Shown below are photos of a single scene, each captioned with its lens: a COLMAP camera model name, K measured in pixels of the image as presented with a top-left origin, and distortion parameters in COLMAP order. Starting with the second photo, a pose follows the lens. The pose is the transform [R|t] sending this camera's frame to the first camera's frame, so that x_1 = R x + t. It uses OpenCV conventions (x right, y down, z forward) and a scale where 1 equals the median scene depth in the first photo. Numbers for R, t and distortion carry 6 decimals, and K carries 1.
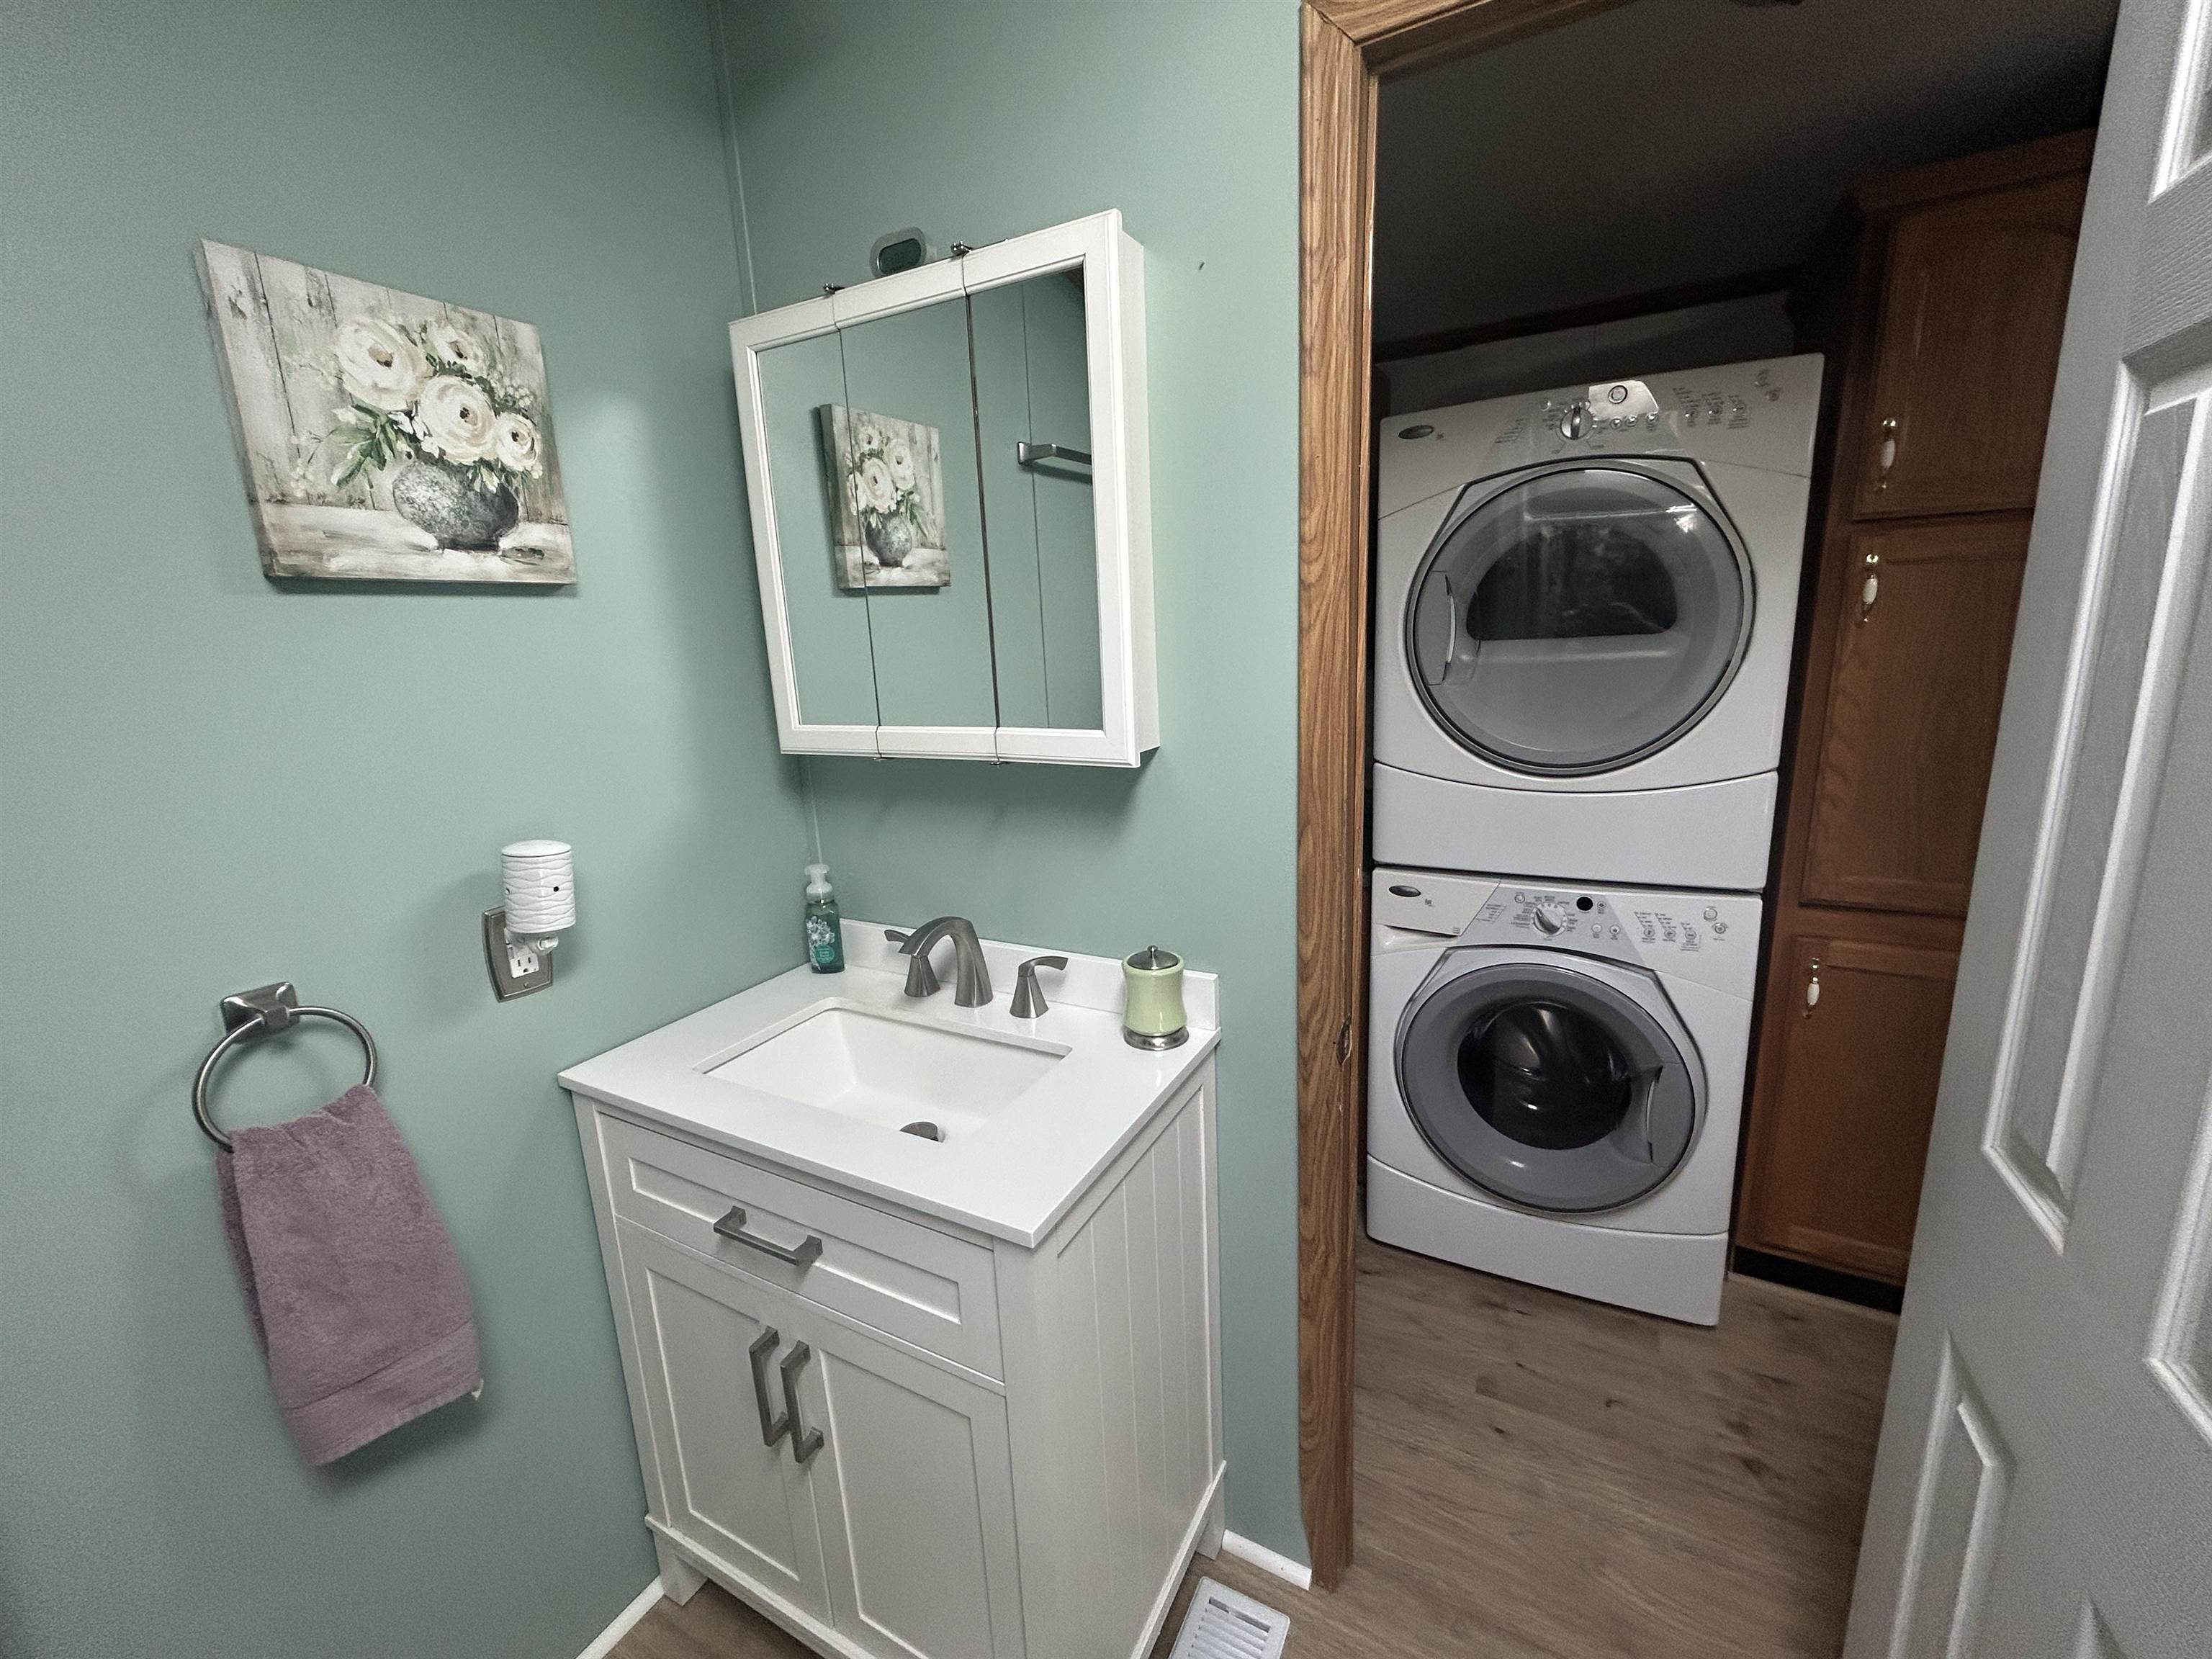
lens RADIAL K [[902.2, 0, 1101.5], [0, 902.2, 825.4], [0, 0, 1]] dist [-0.001600, 0.000074]
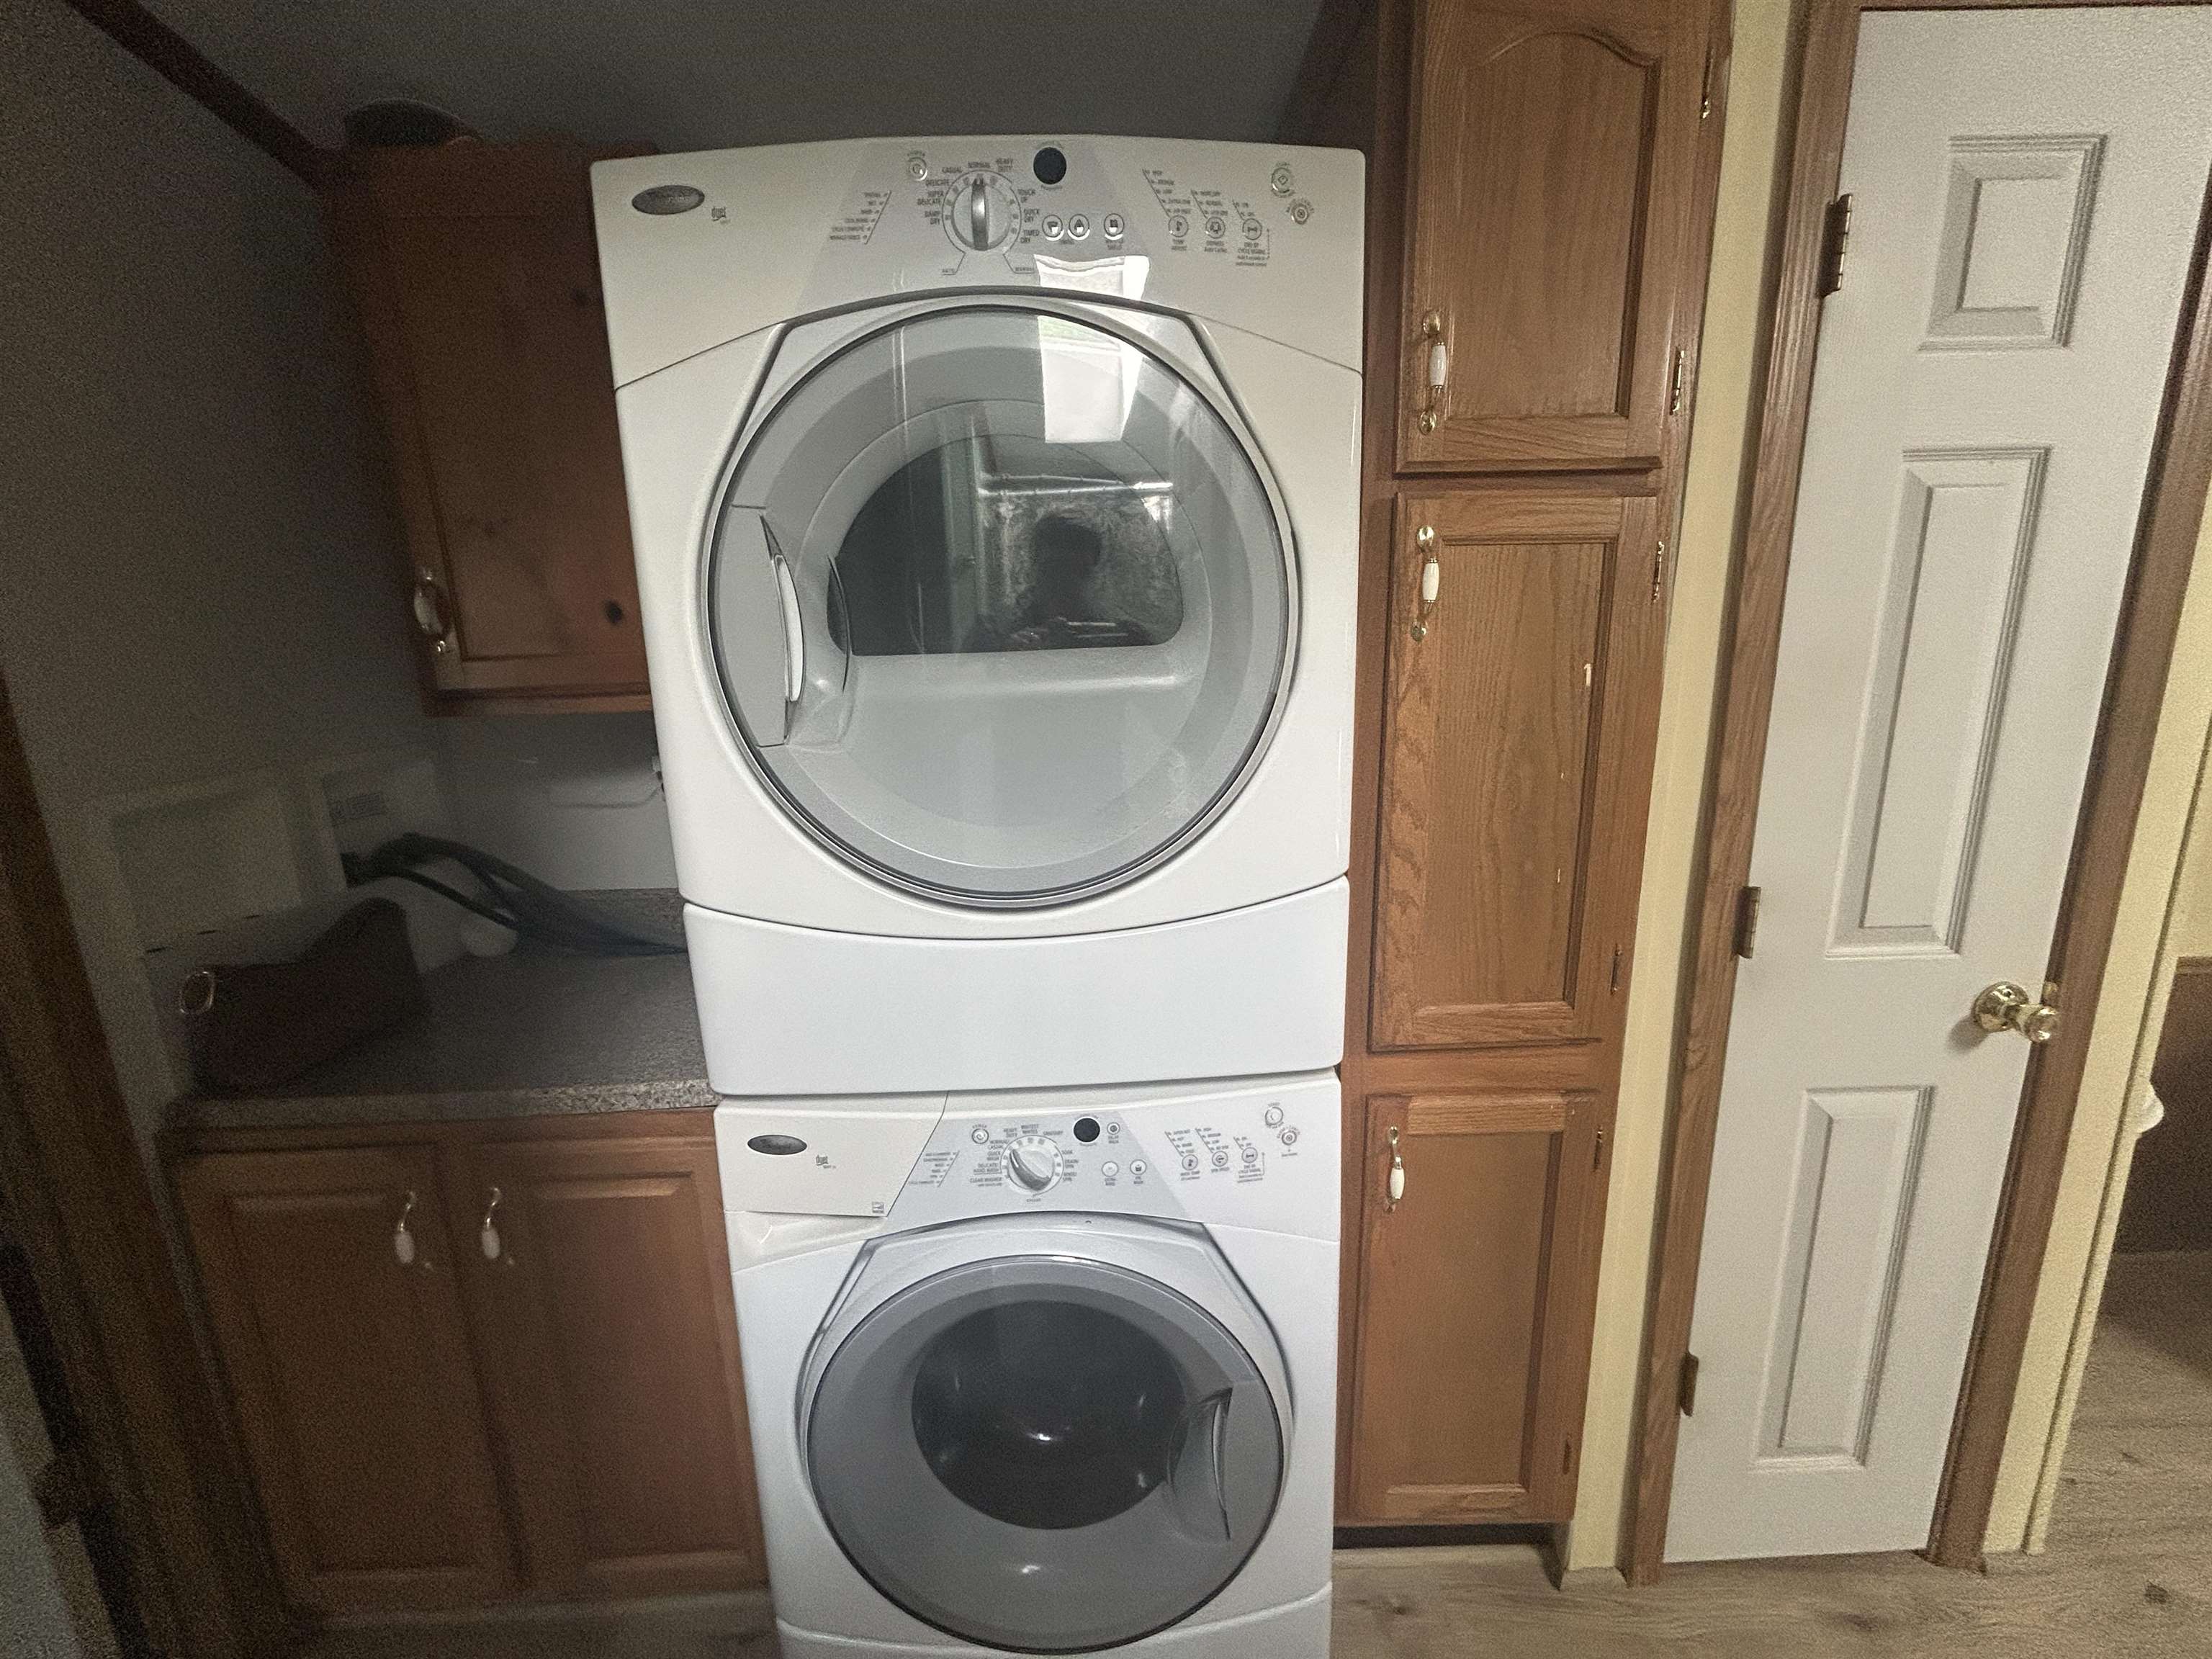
lens RADIAL K [[902.2, 0, 1101.5], [0, 902.2, 825.4], [0, 0, 1]] dist [-0.001600, 0.000074]
pose [[0.866332, -0.084050, 0.492346, 0.299965], [0.094195, 0.995545, 0.004208, -0.105432], [-0.490506, 0.042731, 0.870389, 0.529323]]
